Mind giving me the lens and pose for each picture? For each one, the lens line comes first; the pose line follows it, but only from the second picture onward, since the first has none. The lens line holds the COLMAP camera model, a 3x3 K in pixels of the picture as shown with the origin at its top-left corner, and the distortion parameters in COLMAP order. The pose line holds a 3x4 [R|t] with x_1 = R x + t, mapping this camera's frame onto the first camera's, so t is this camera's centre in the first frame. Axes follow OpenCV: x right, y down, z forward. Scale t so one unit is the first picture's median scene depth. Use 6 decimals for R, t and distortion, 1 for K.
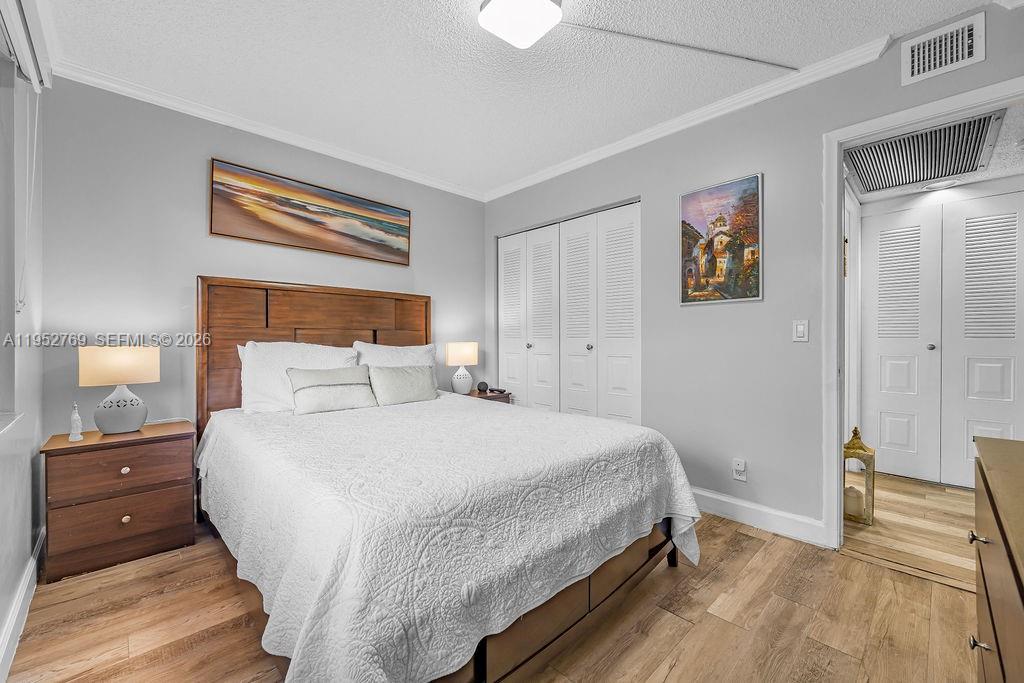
lens RADIAL K [[417.7, 0, 512.0], [0, 417.7, 340.2], [0, 0, 1]] dist [-0.001619, -0.001616]
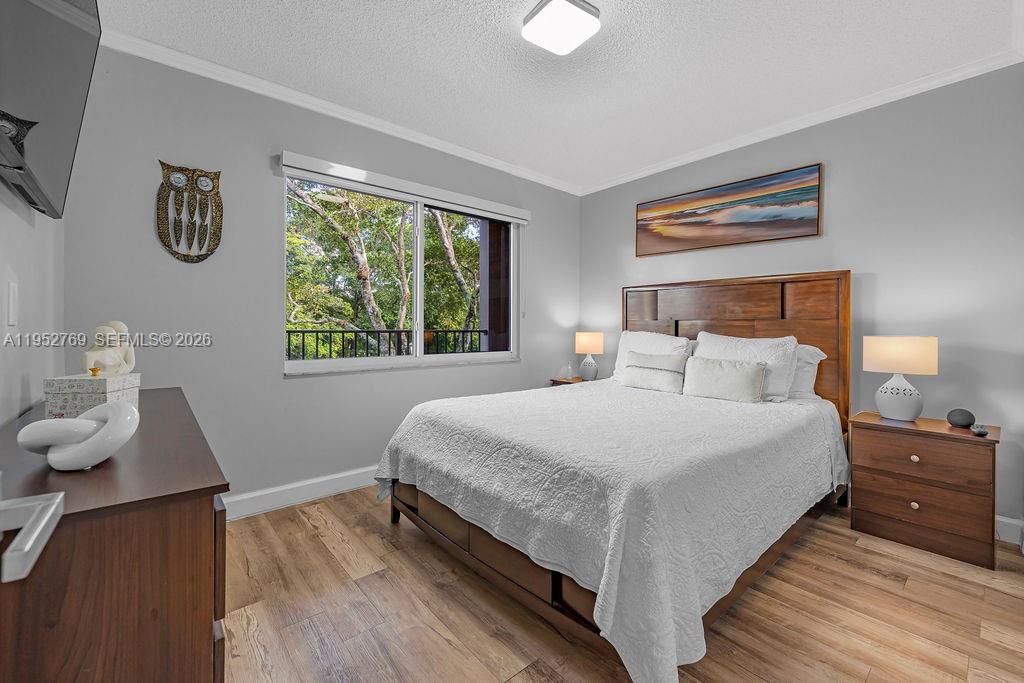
lens RADIAL K [[417.7, 0, 511.9], [0, 417.7, 331.4], [0, 0, 1]] dist [-0.001619, -0.001616]
pose [[-0.063047, 0.009877, -0.997962, 0.659105], [-0.005646, 0.999931, 0.010253, -0.005449], [0.997995, 0.006281, -0.062987, 0.567509]]
